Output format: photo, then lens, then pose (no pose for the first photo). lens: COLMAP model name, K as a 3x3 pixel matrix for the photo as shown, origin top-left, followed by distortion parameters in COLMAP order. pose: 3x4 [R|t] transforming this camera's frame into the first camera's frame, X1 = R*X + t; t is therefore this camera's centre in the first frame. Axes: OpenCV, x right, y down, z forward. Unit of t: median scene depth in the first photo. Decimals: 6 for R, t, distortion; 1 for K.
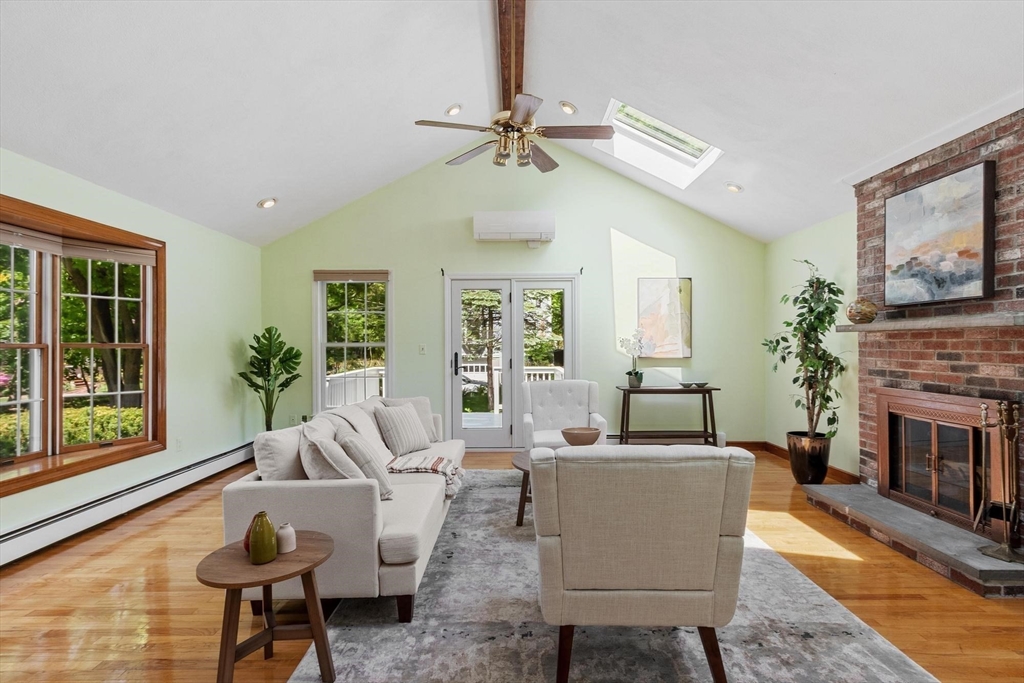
lens RADIAL K [[510.5, 0, 521.5], [0, 510.5, 345.7], [0, 0, 1]] dist [0.001719, 0.000331]
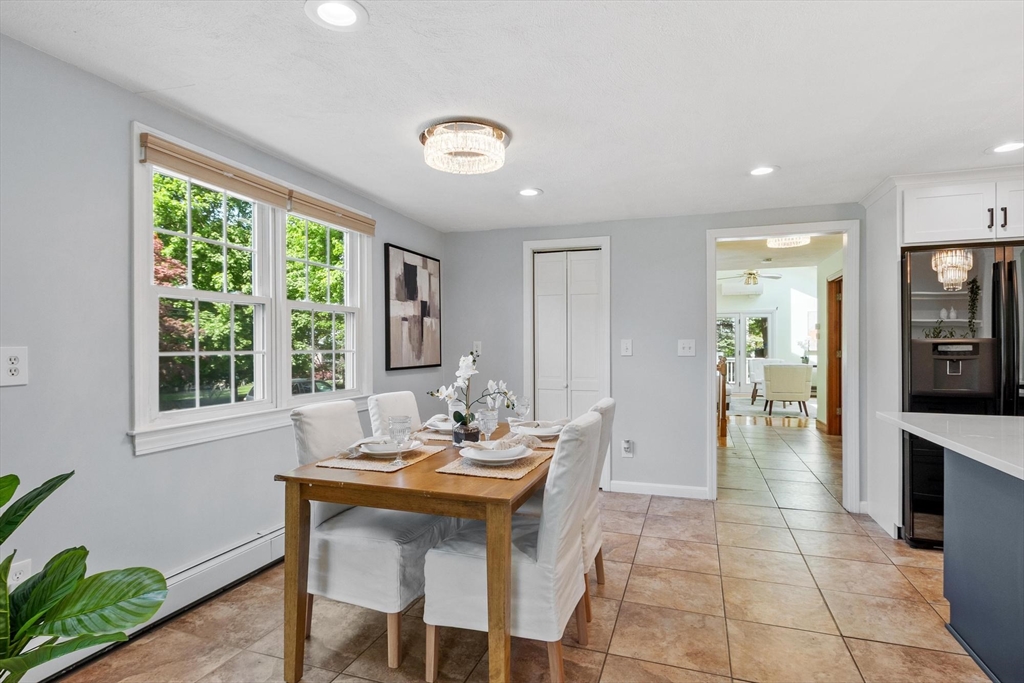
lens RADIAL K [[532.4, 0, 508.2], [0, 532.4, 346.1], [0, 0, 1]] dist [0.000026, -0.001304]
pose [[0.936449, 0.001725, -0.350800, -0.153771], [-0.002444, 0.999996, -0.001608, 0.012074], [0.350796, 0.002363, 0.936449, -1.468153]]
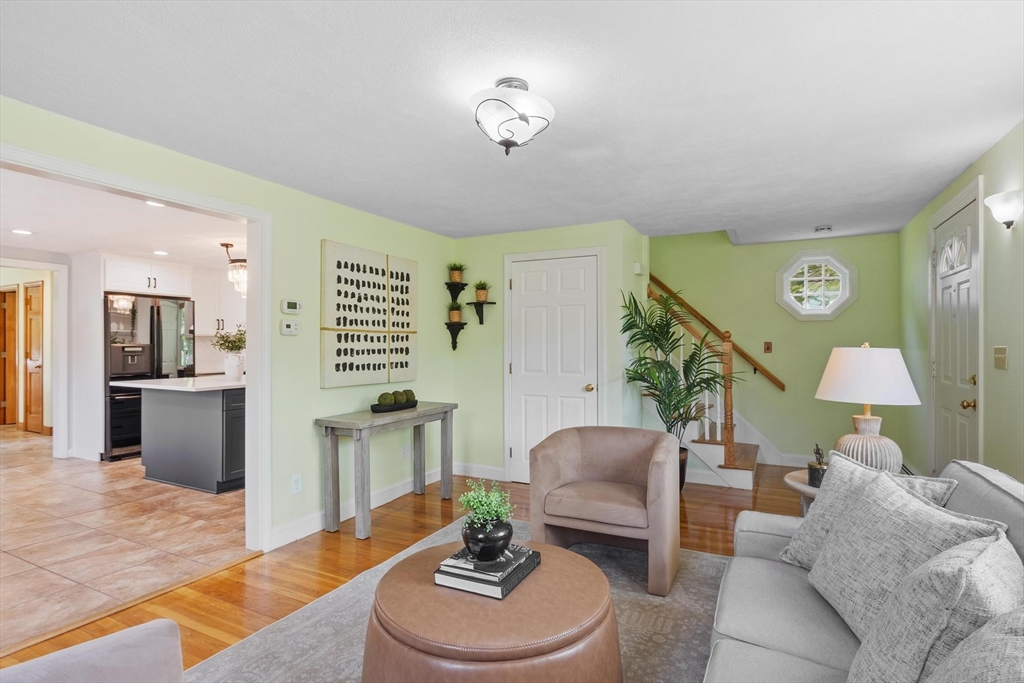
lens RADIAL K [[520.6, 0, 508.0], [0, 520.6, 345.0], [0, 0, 1]] dist [0.004174, 0.000304]
pose [[0.480632, 0.001751, 0.876921, -0.432930], [0.002892, 0.999989, -0.003582, 0.010019], [-0.876918, 0.004258, 0.480621, -1.887802]]
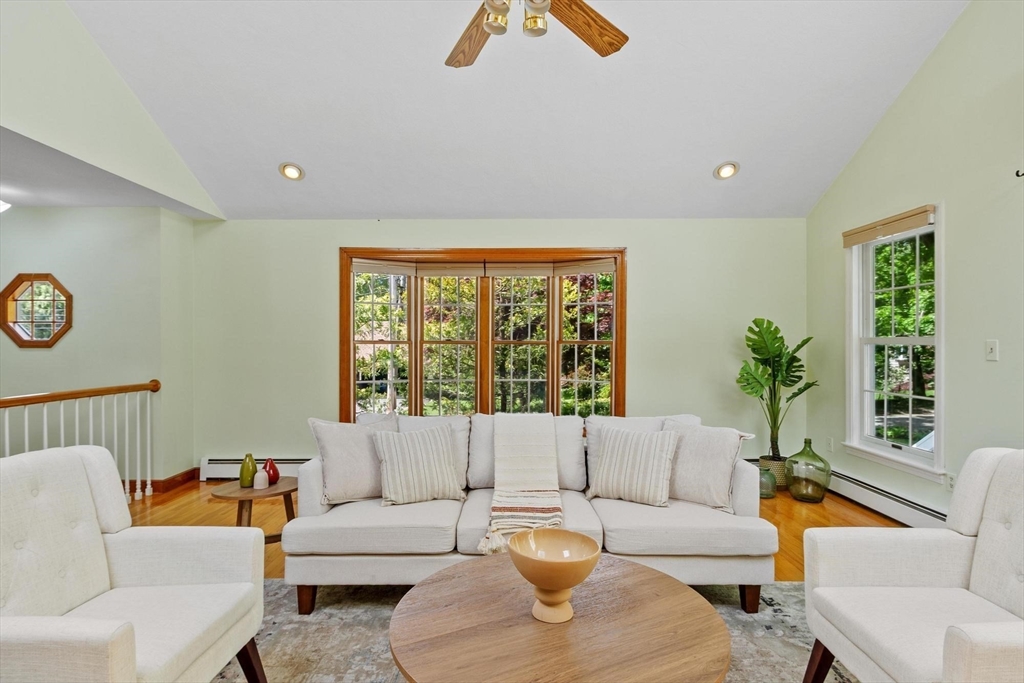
lens RADIAL K [[532.4, 0, 508.2], [0, 532.4, 346.1], [0, 0, 1]] dist [0.000026, -0.001304]
pose [[-0.033582, 0.005216, -0.999422, 0.362027], [0.001777, 0.999985, 0.005159, 0.001547], [0.999434, -0.001602, -0.033591, 0.633869]]
